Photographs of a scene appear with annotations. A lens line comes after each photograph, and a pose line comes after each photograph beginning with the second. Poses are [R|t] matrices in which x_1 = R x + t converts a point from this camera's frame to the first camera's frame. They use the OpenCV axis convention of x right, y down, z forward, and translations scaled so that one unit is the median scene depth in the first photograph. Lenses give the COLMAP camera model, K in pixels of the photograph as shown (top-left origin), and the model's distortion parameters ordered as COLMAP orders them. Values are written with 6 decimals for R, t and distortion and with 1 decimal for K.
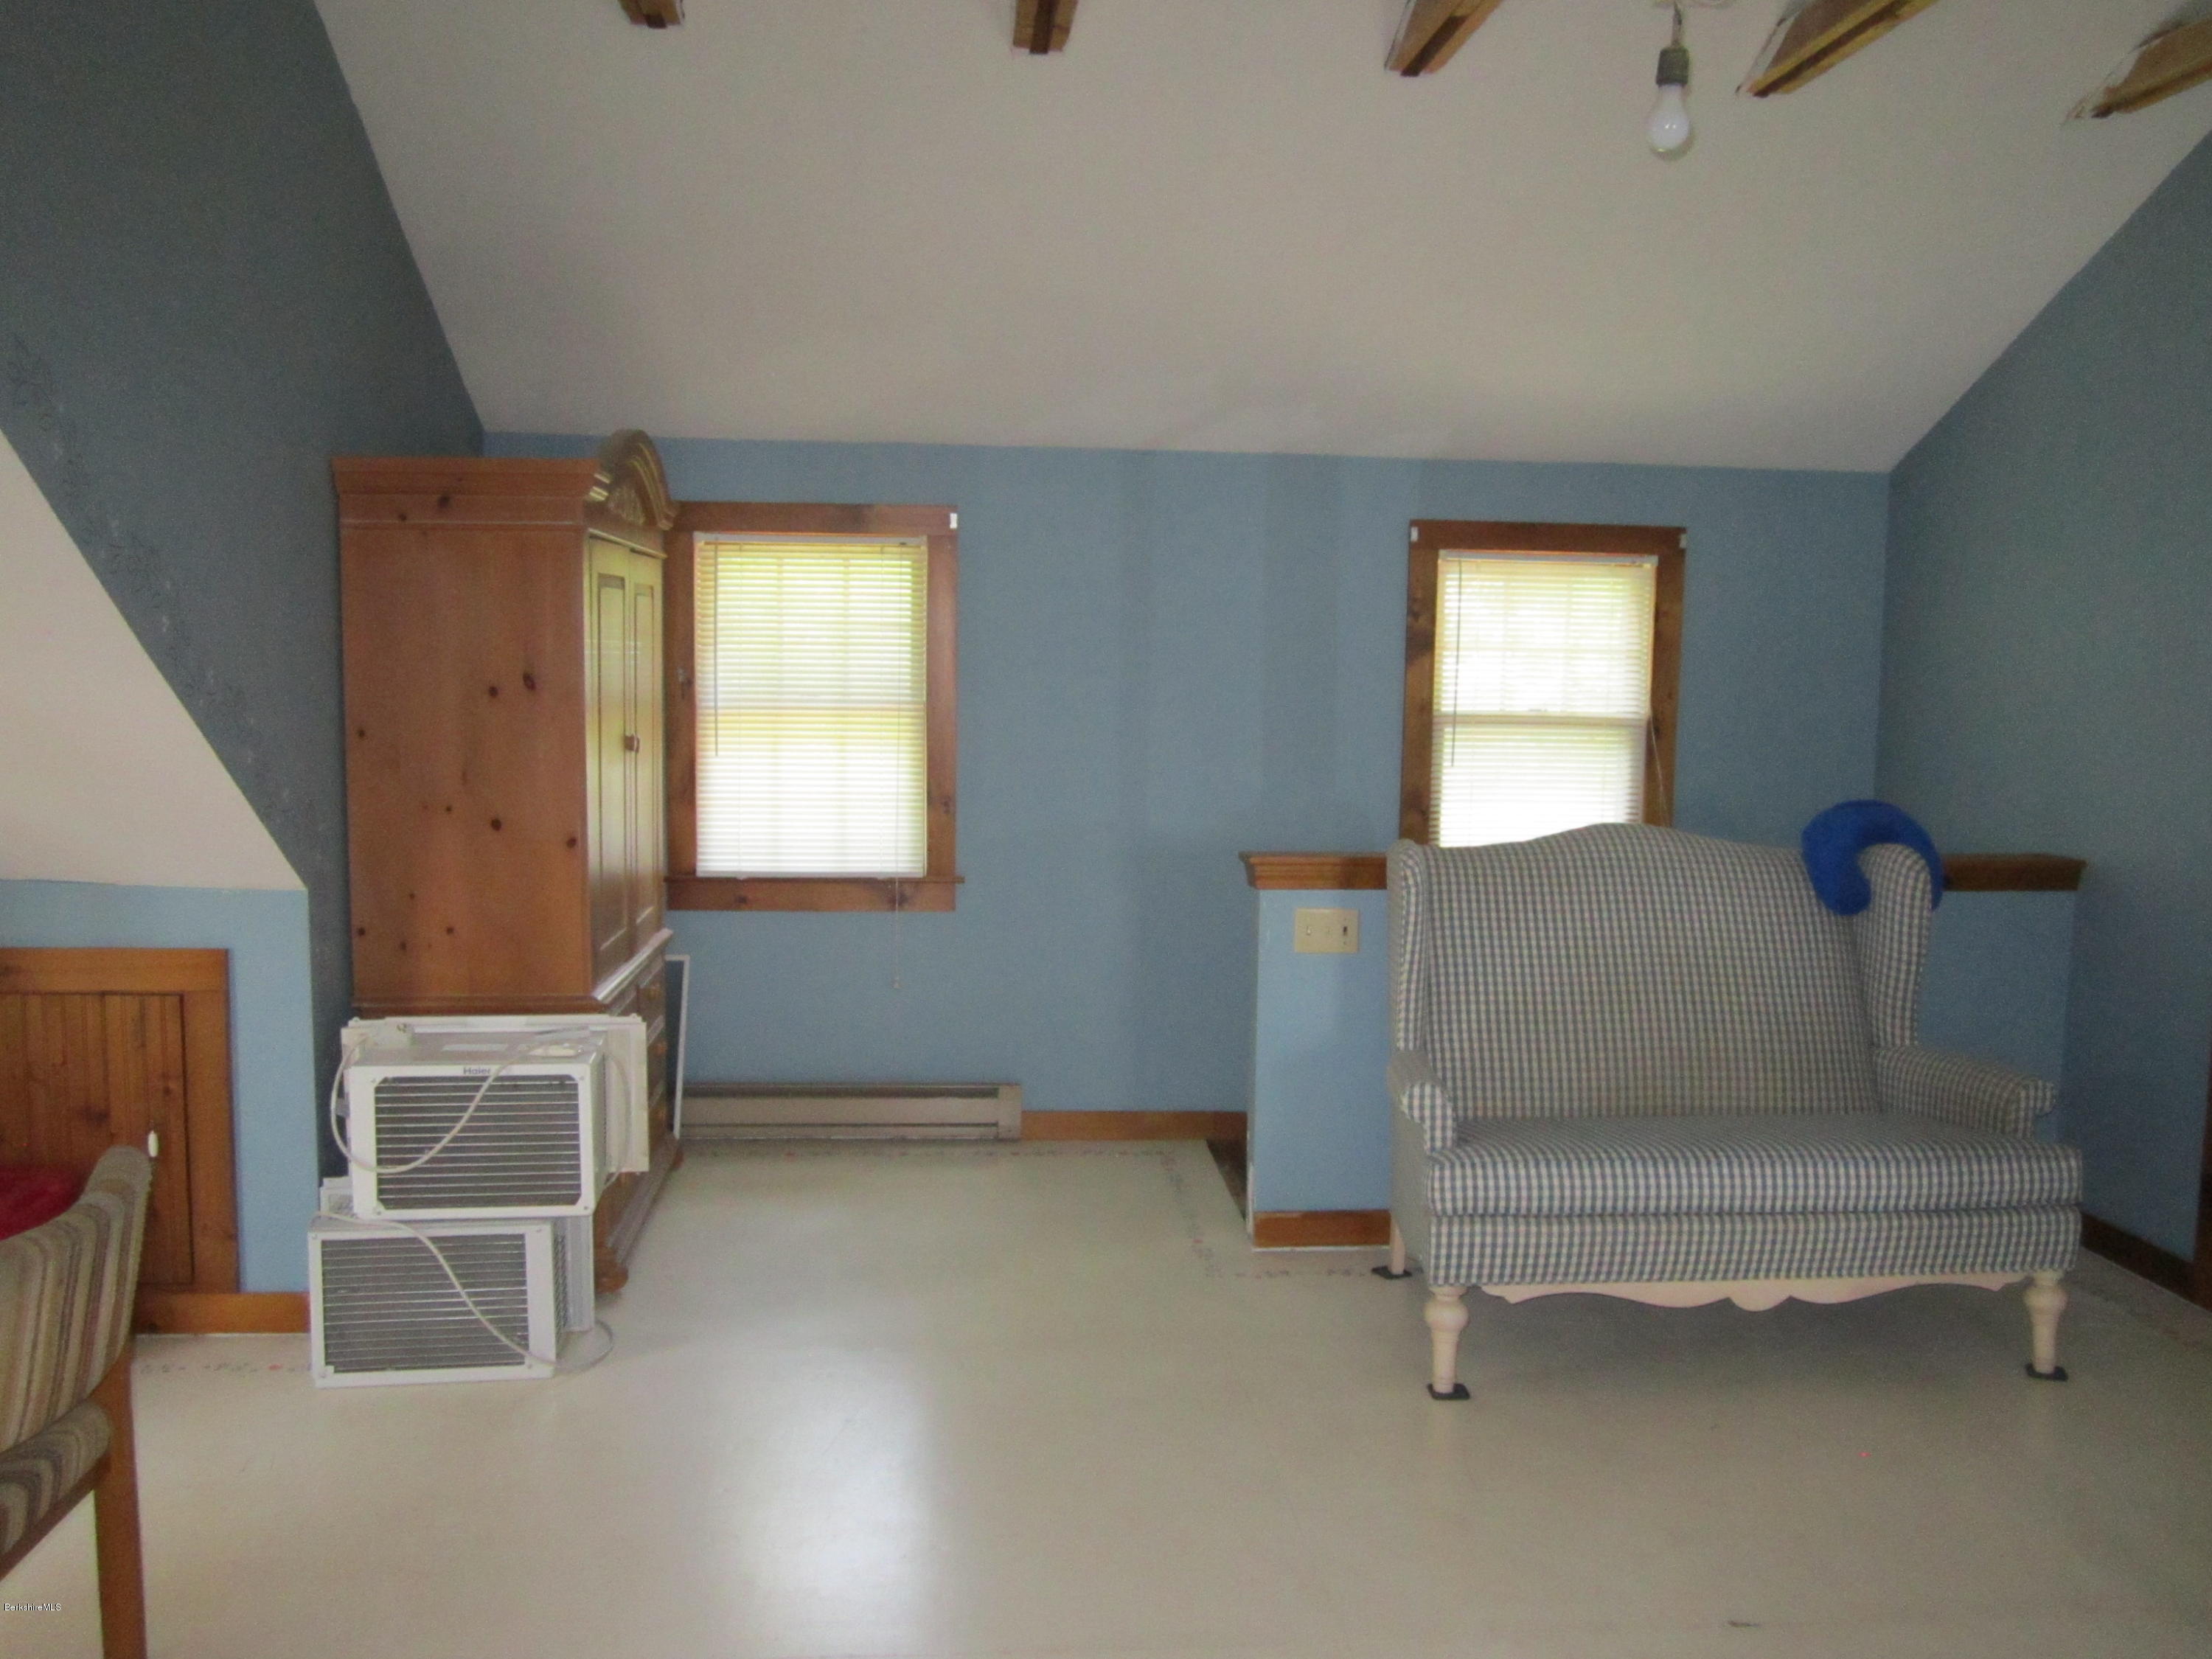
lens RADIAL K [[1819.3, 0, 1118.8], [0, 1819.3, 830.2], [0, 0, 1]] dist [-0.059932, 0.019504]
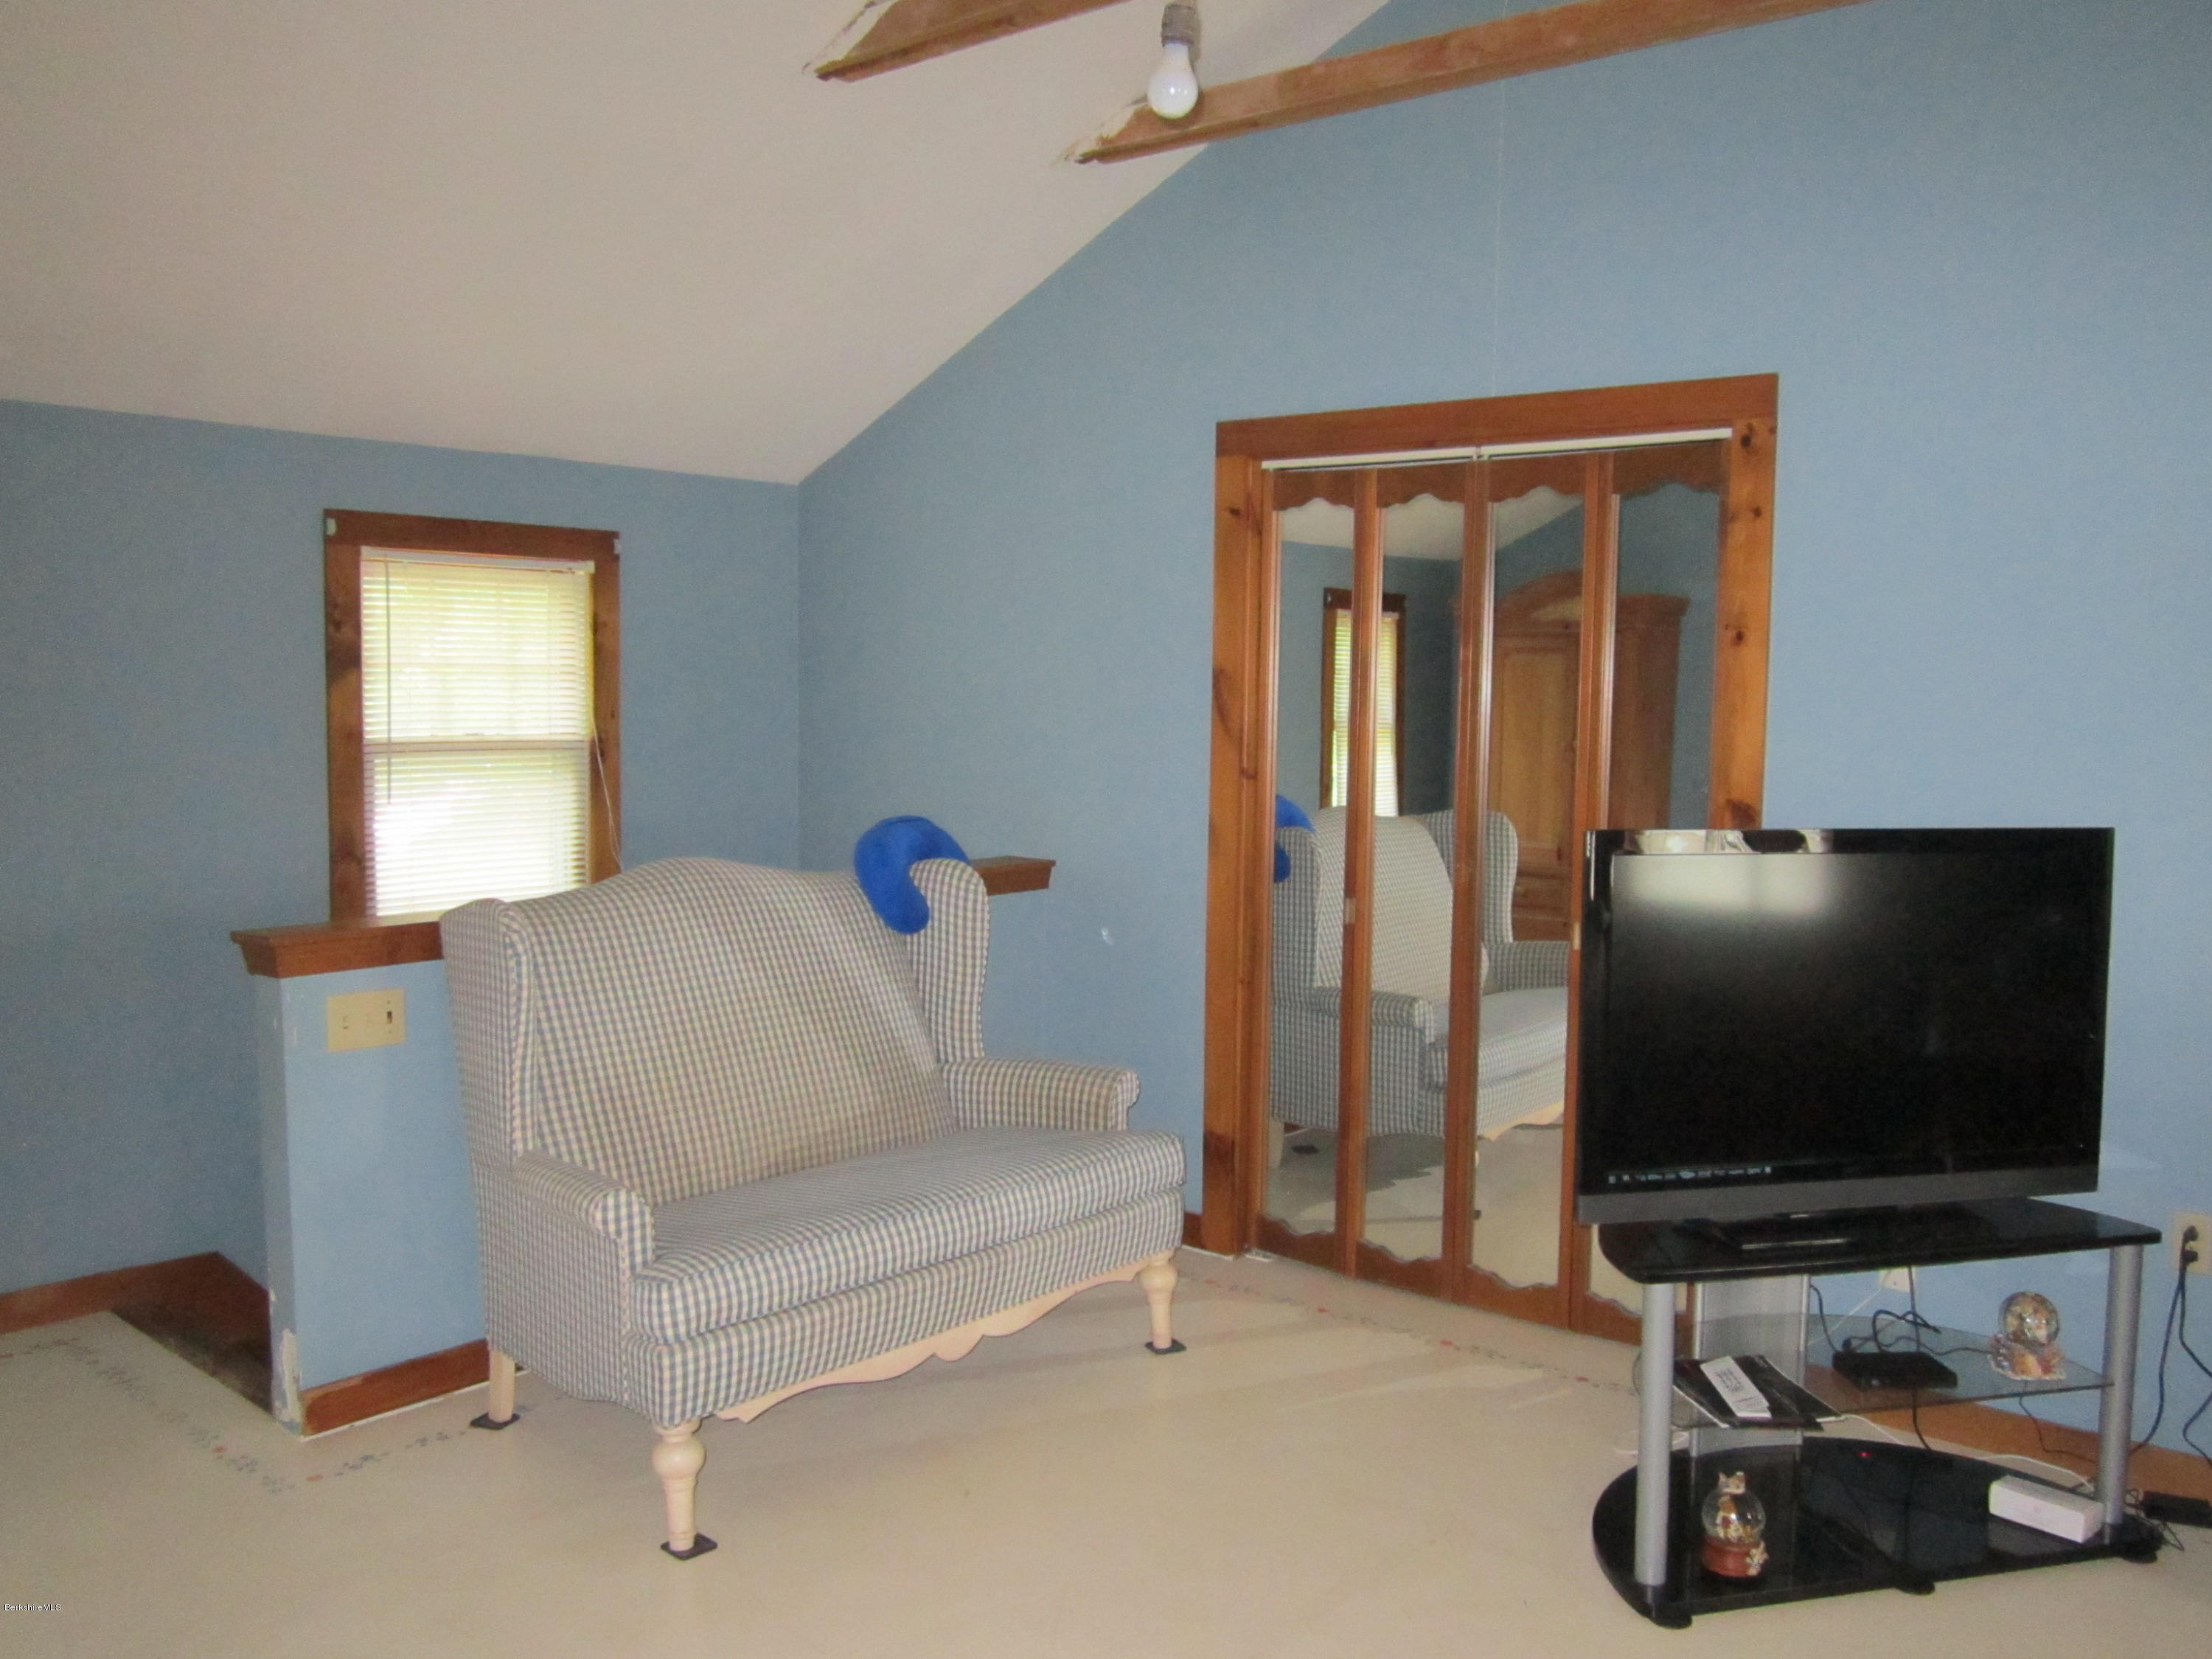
lens RADIAL K [[1819.3, 0, 1105.8], [0, 1819.3, 827.1], [0, 0, 1]] dist [-0.059932, 0.019504]
pose [[0.721225, -0.062965, 0.689833, -0.199427], [0.067690, 0.997500, 0.020277, -0.024011], [-0.689385, 0.032070, 0.723685, 0.209315]]
